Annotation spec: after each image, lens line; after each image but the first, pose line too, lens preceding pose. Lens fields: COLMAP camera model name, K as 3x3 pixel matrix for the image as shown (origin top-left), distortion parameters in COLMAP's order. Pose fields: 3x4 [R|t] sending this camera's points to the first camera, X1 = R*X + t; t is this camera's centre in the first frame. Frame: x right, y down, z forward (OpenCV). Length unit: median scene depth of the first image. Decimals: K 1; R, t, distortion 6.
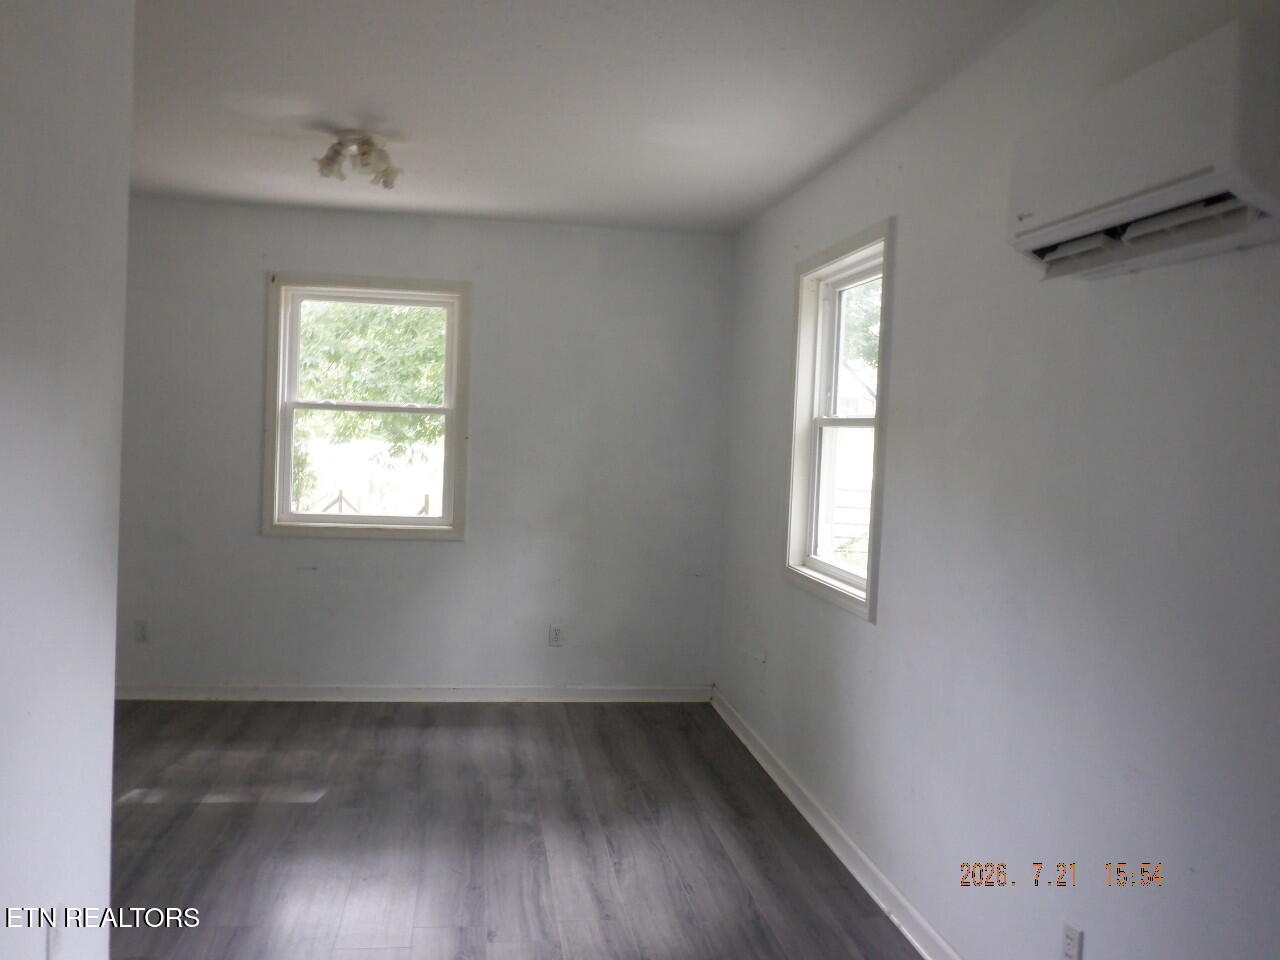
lens RADIAL K [[1055.7, 0, 639.7], [0, 1055.7, 488.7], [0, 0, 1]] dist [-0.005357, -0.006355]
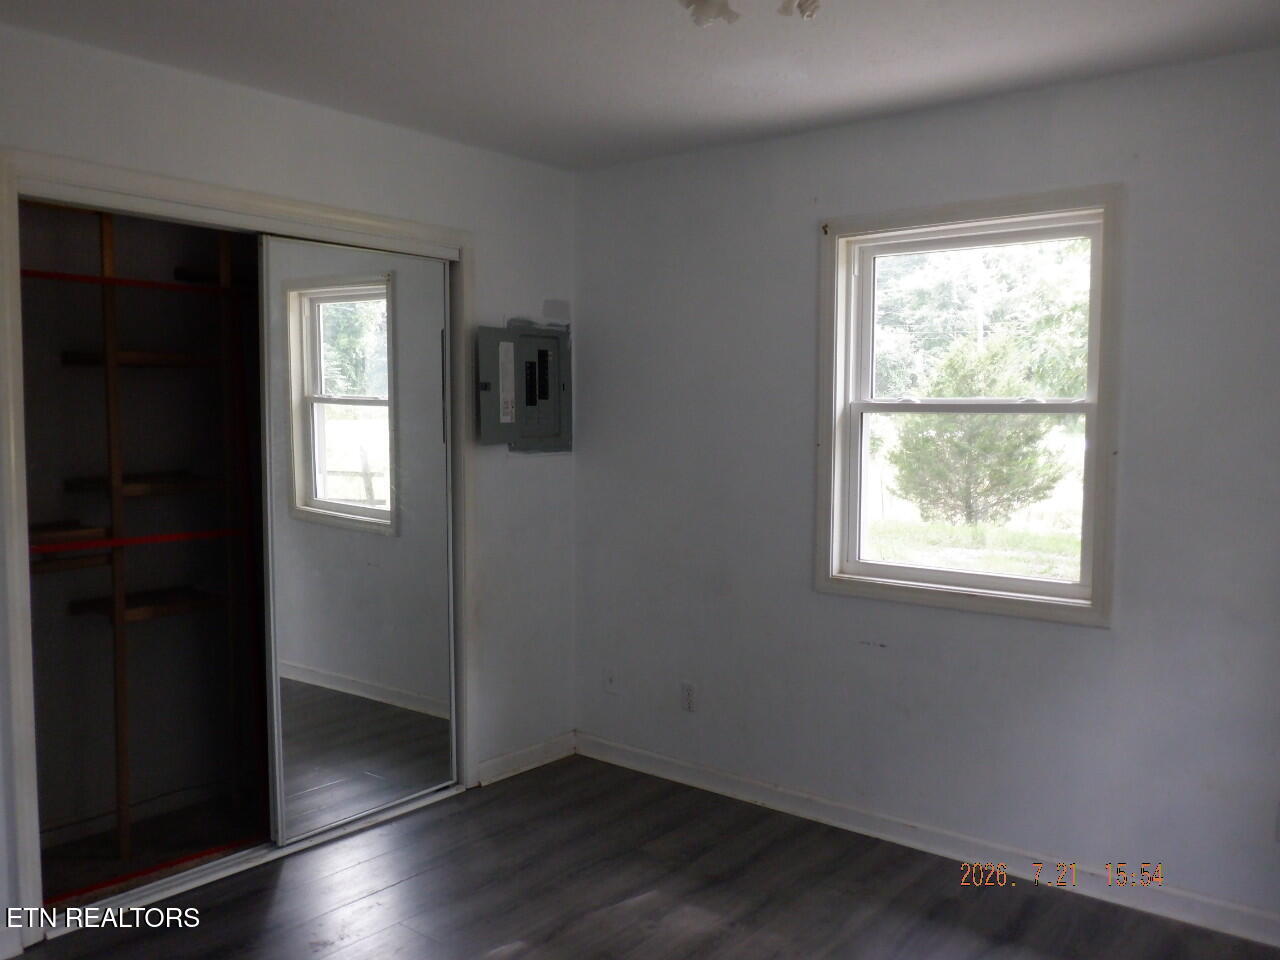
lens RADIAL K [[1055.7, 0, 639.7], [0, 1055.7, 488.7], [0, 0, 1]] dist [-0.005357, -0.006355]
pose [[0.680700, 0.017569, -0.732352, 0.083970], [-0.017675, 0.999815, 0.007556, -0.028487], [0.732349, 0.007801, 0.680884, 0.418570]]
